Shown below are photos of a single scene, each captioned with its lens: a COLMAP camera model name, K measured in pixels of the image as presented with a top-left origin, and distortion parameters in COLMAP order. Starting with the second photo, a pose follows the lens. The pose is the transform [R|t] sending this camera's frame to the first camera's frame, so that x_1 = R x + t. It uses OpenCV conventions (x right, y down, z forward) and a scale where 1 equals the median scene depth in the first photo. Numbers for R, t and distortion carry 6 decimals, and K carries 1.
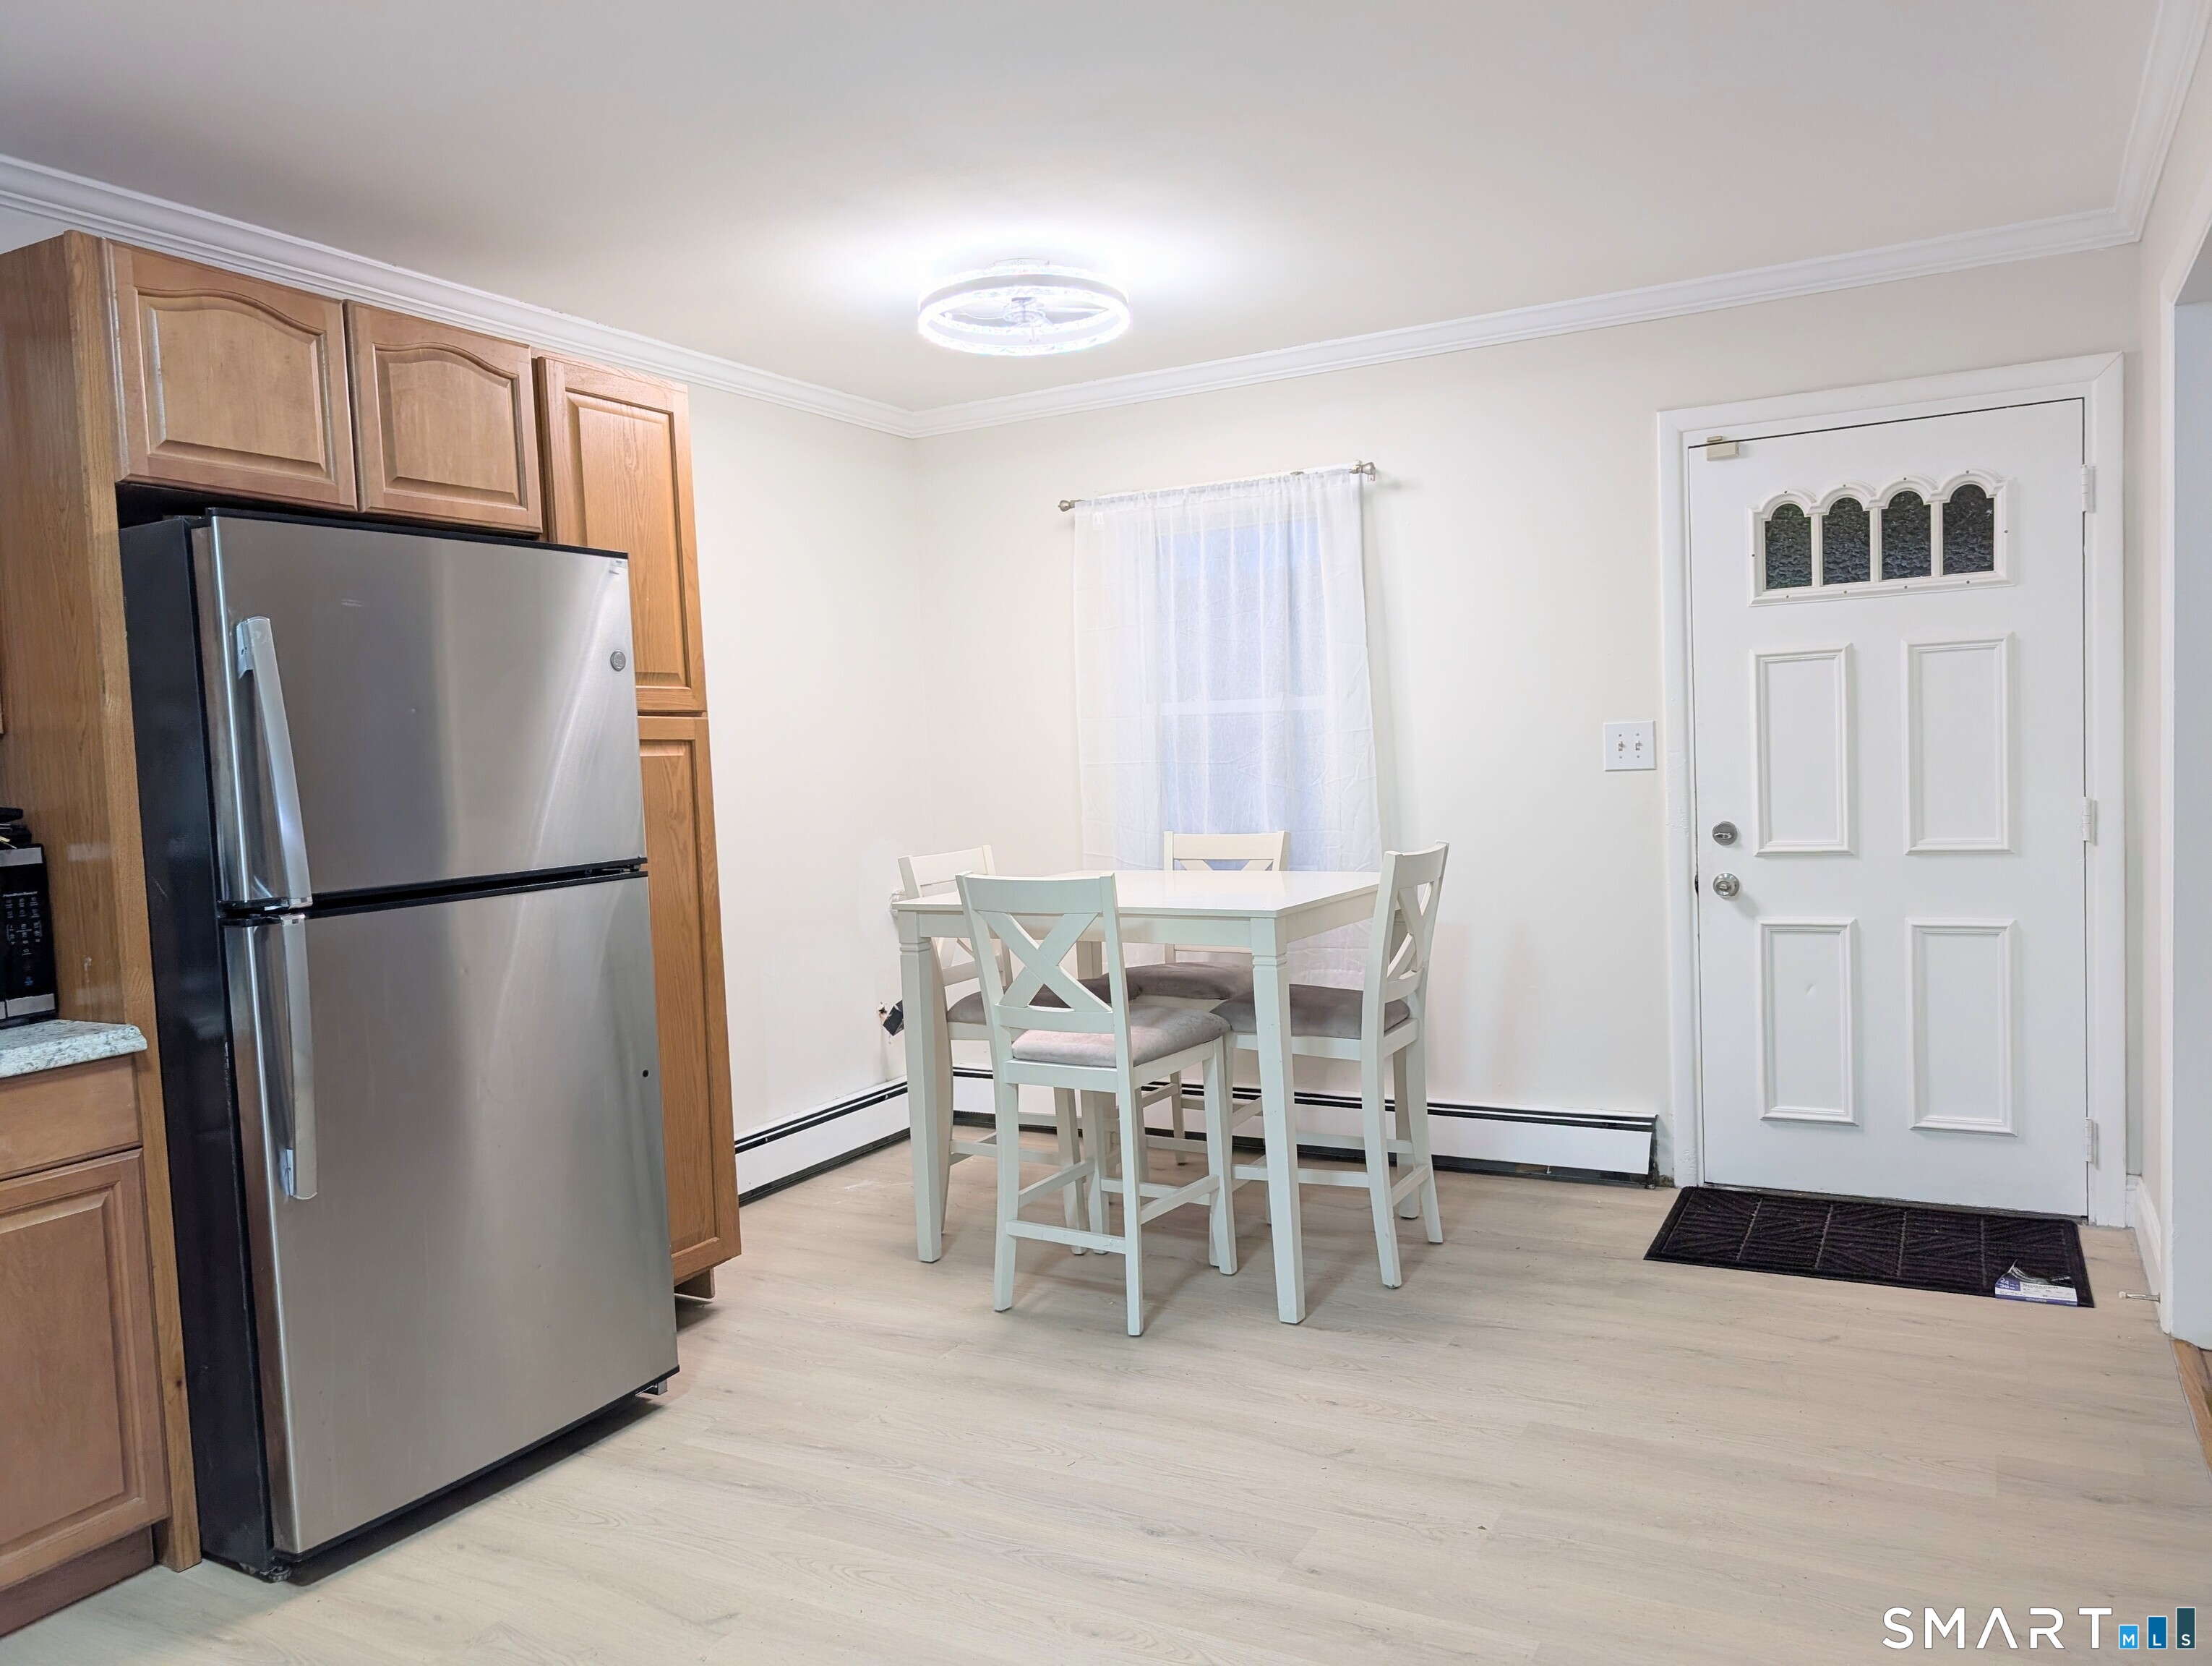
lens RADIAL K [[1595.6, 0, 1098.7], [0, 1595.6, 852.2], [0, 0, 1]] dist [0.014438, -0.005198]
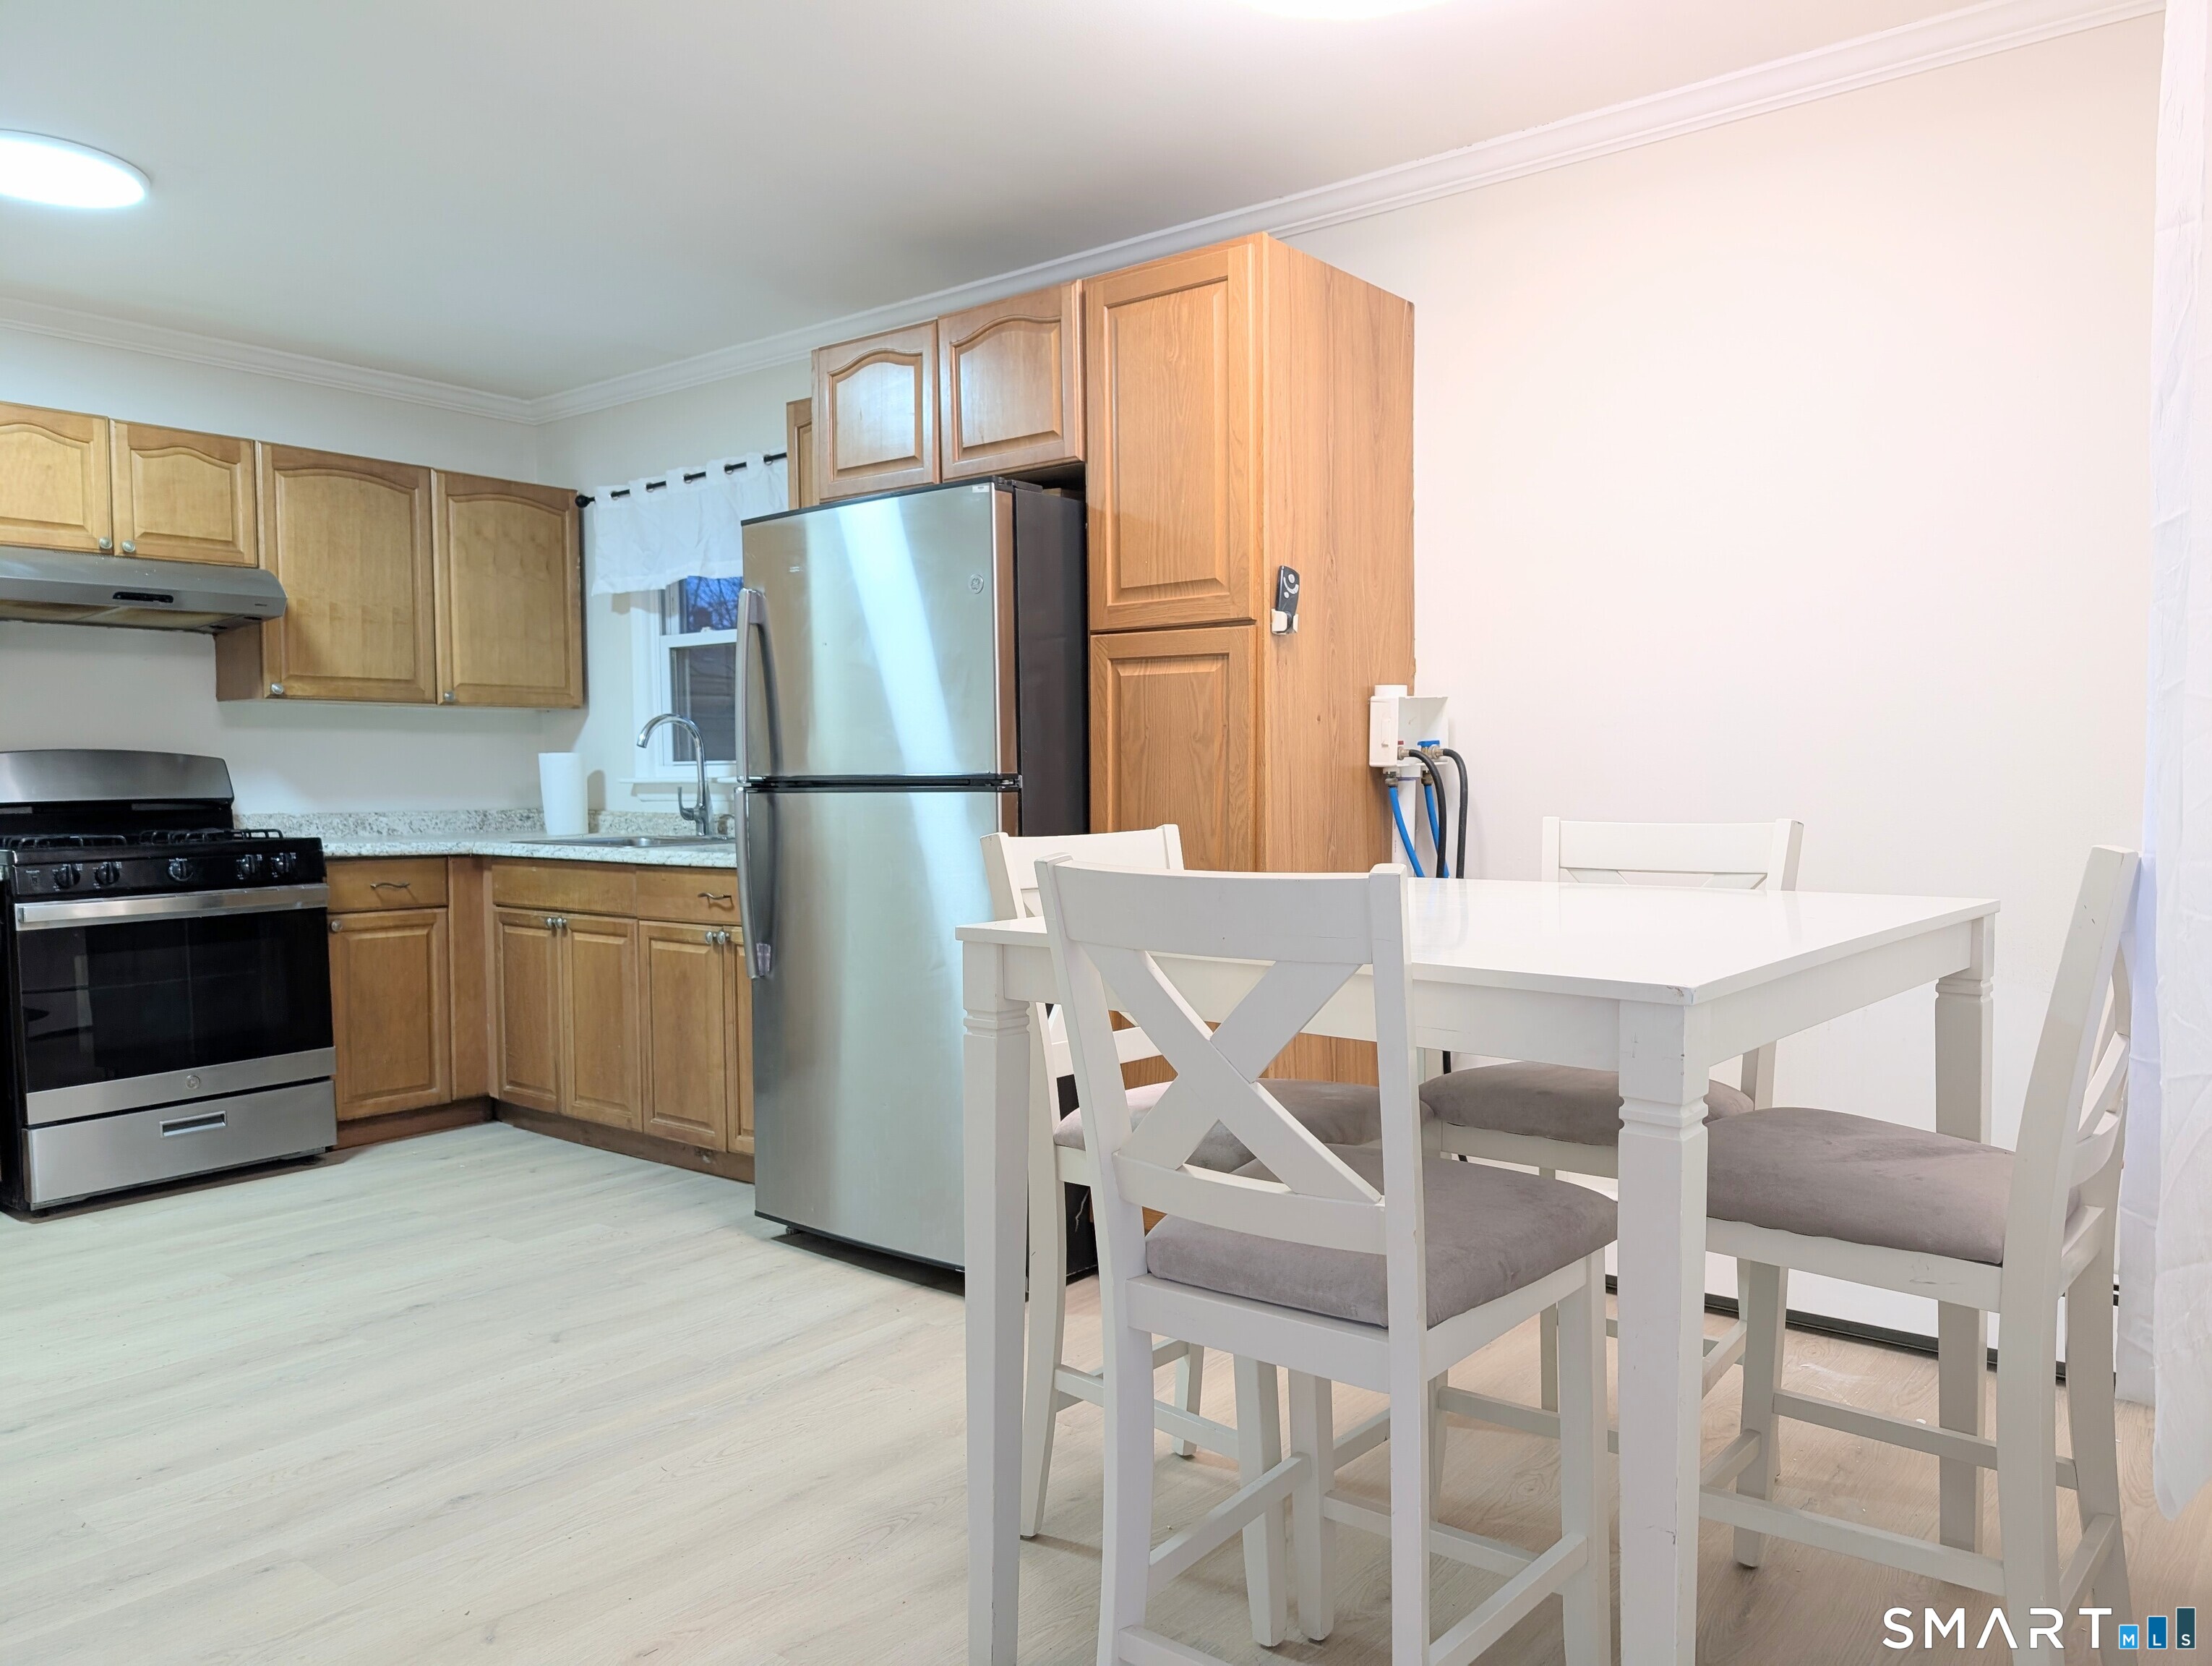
lens RADIAL K [[1595.6, 0, 1135.6], [0, 1595.6, 845.3], [0, 0, 1]] dist [0.014438, -0.005198]
pose [[-0.163802, 0.090885, -0.982298, 0.848315], [-0.044823, 0.994033, 0.099445, -0.068104], [0.985474, 0.060319, -0.158750, 1.493632]]
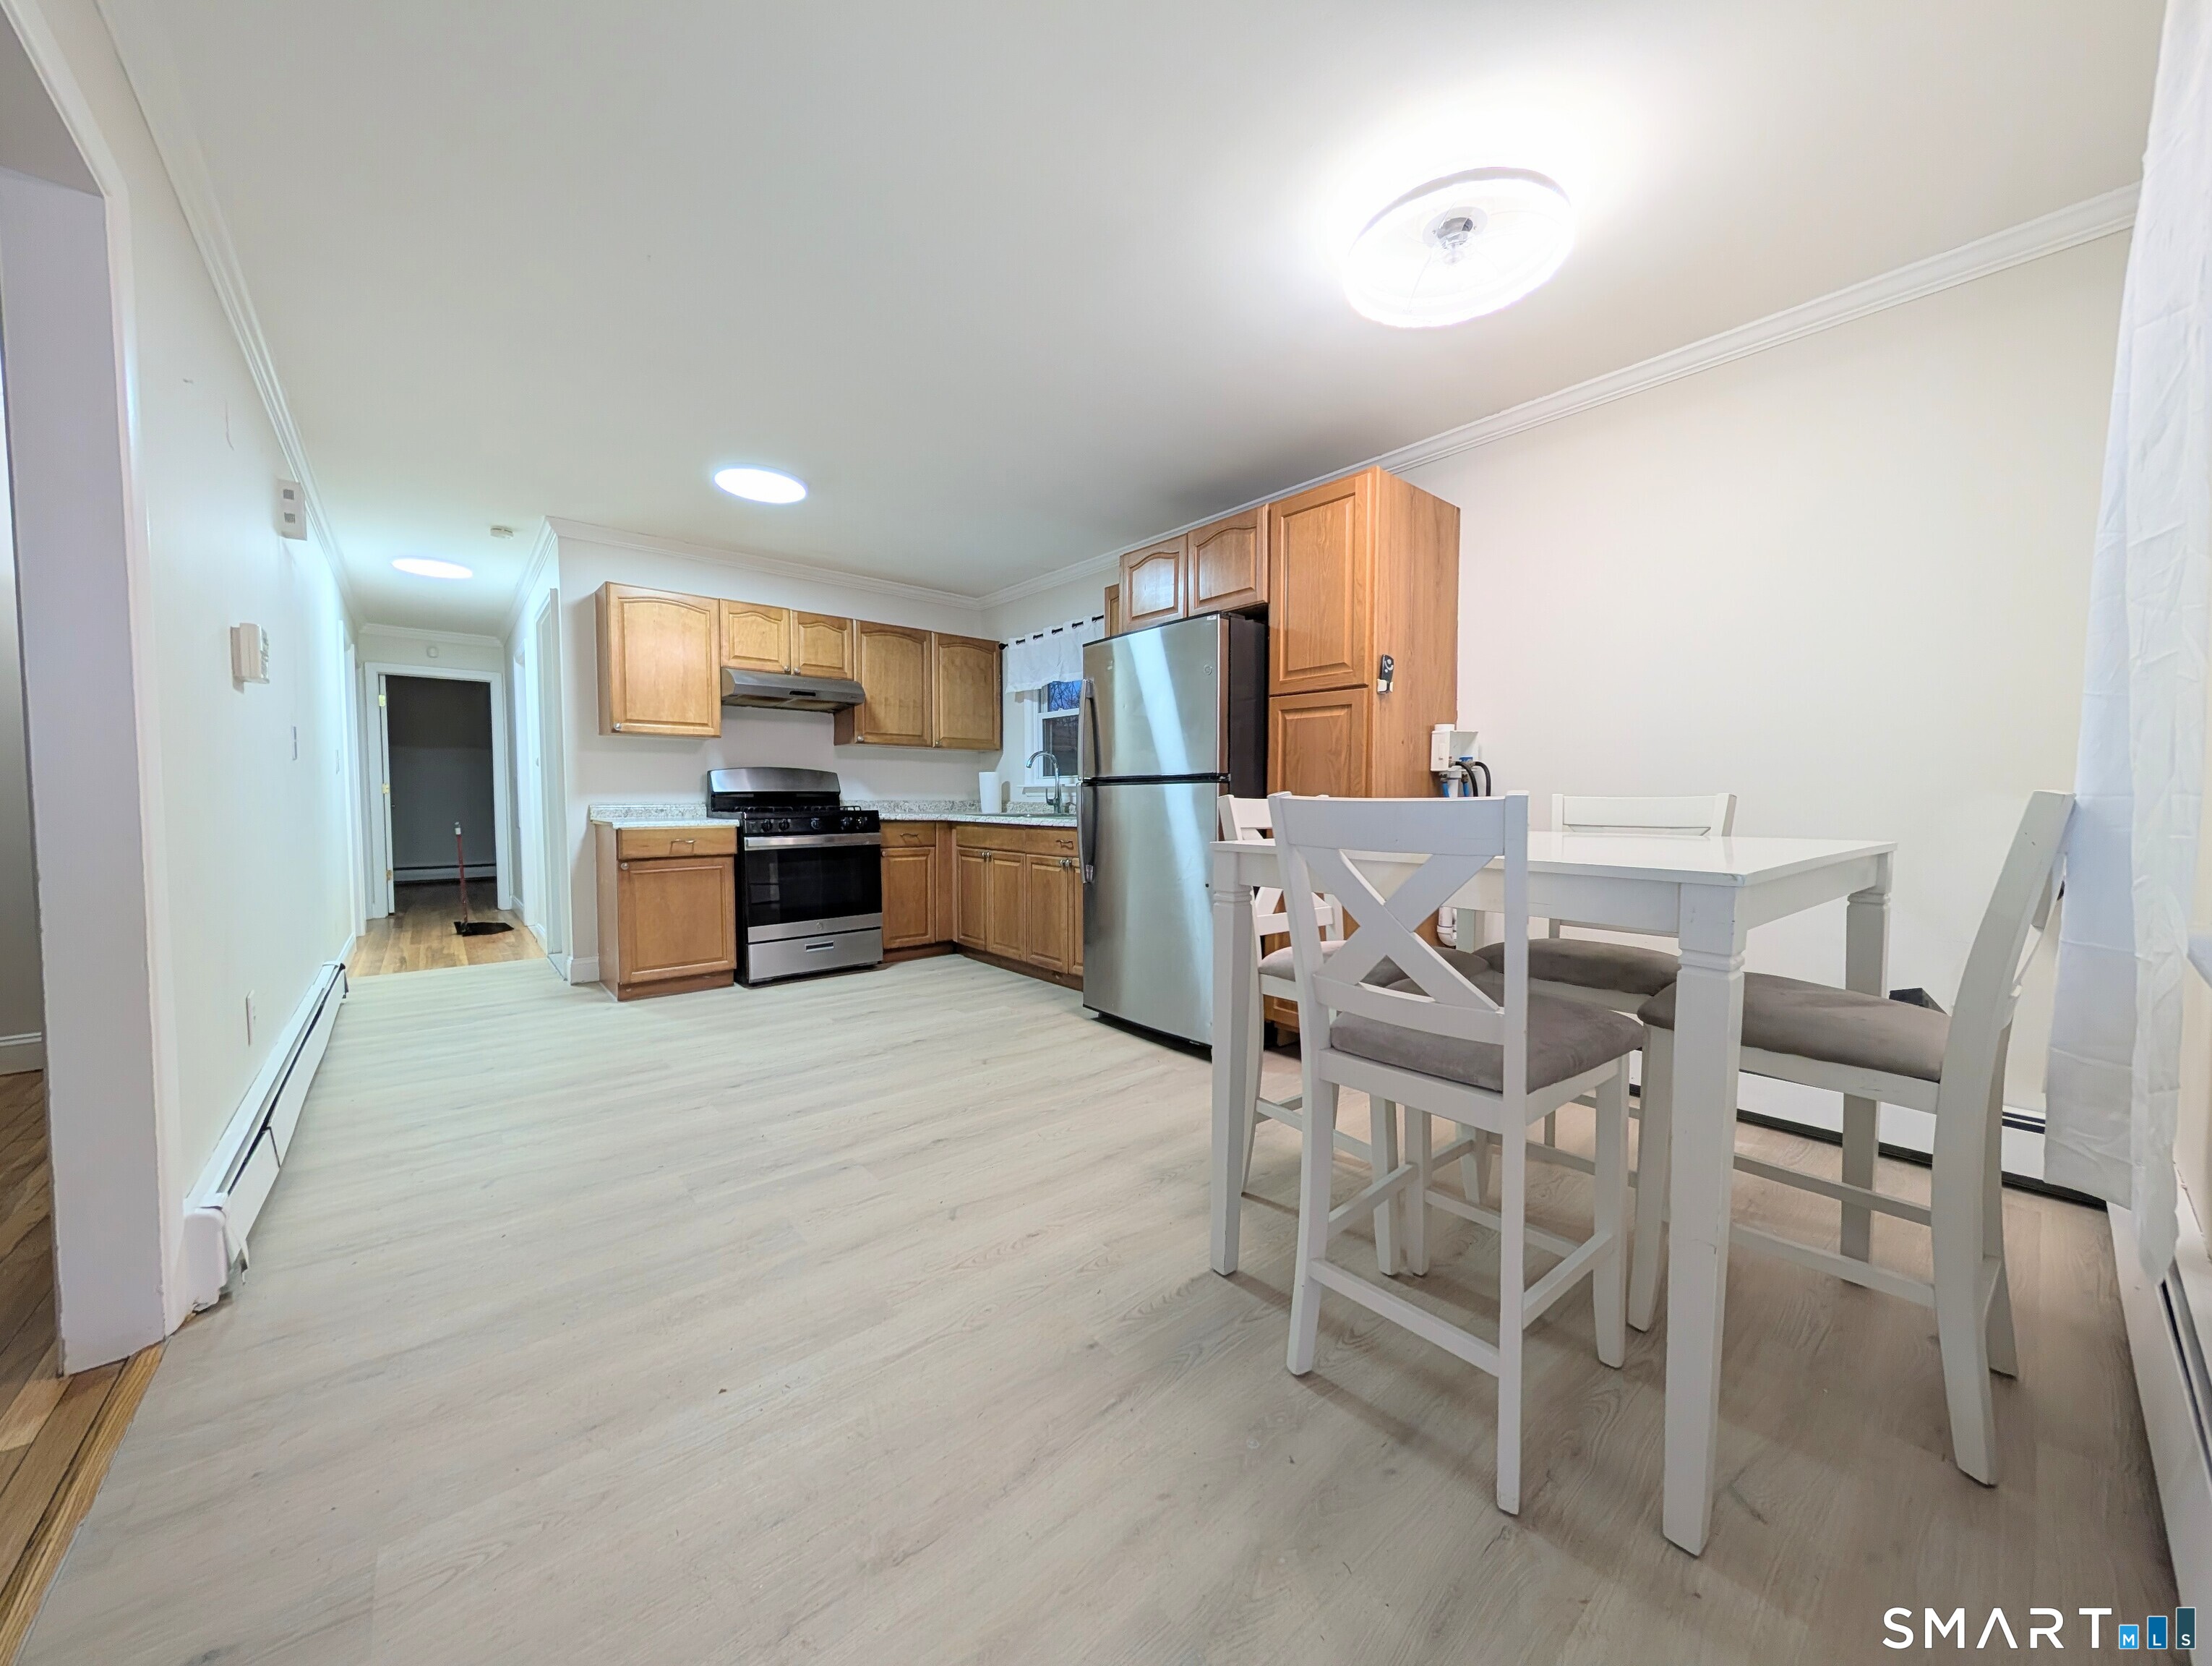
lens RADIAL K [[796.9, 0, 1104.6], [0, 796.9, 831.4], [0, 0, 1]] dist [-0.000376, 0.000562]
pose [[-0.353116, 0.082898, -0.931899, 0.766558], [-0.042708, 0.993600, 0.104570, -0.024477], [0.934604, 0.076725, -0.347316, 1.437582]]
